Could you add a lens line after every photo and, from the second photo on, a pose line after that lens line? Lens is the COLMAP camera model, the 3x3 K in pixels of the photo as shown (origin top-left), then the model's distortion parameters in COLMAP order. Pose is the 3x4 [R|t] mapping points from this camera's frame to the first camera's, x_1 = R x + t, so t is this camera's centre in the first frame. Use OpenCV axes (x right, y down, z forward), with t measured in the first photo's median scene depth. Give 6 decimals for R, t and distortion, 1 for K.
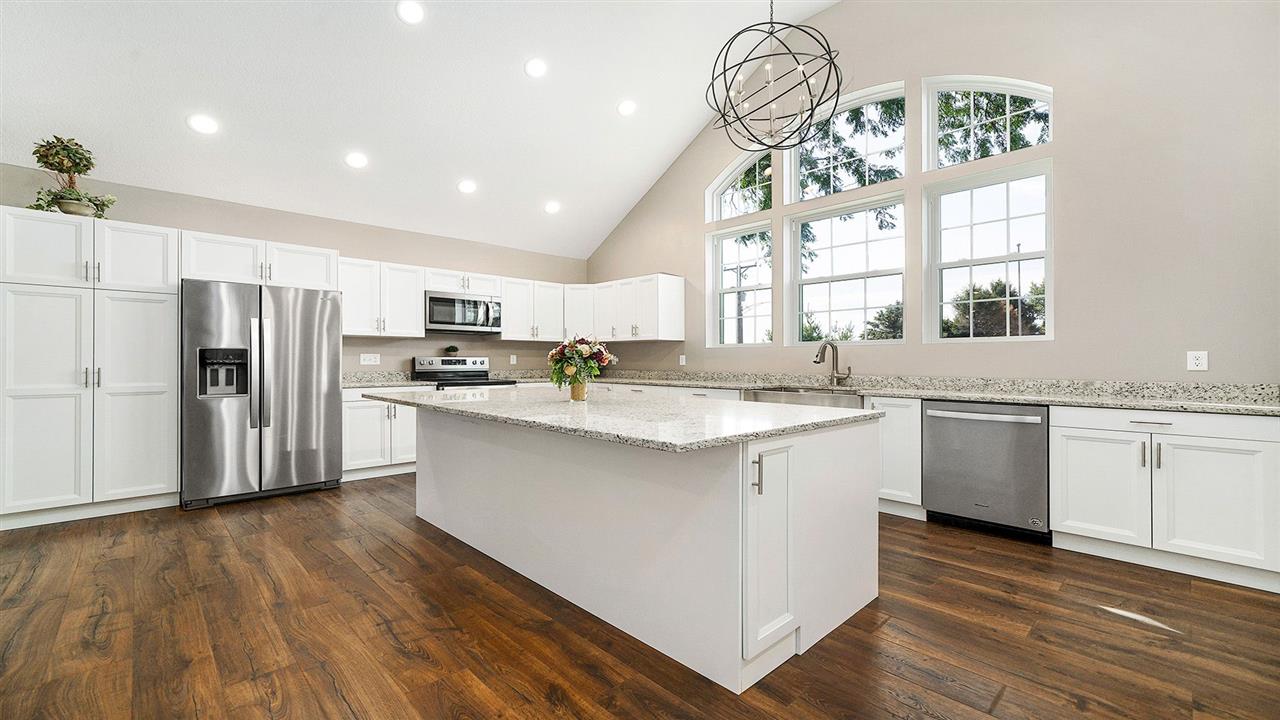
lens RADIAL K [[527.6, 0, 642.9], [0, 527.6, 360.5], [0, 0, 1]] dist [-0.001753, -0.000189]
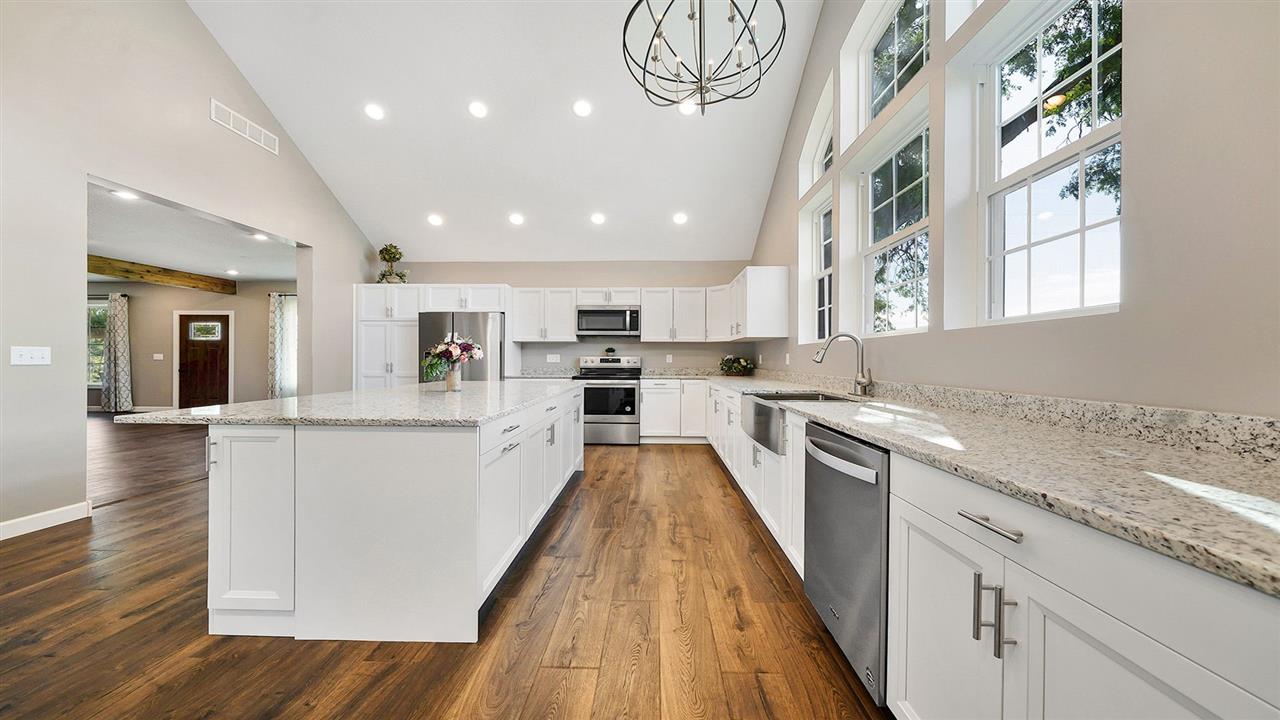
lens RADIAL K [[464.3, 0, 635.5], [0, 464.3, 364.1], [0, 0, 1]] dist [-0.000278, -0.000170]
pose [[0.693910, 0.007409, -0.720024, 0.515092], [-0.003323, 0.999969, 0.007088, 0.003483], [0.720054, -0.002526, 0.693913, 0.309892]]
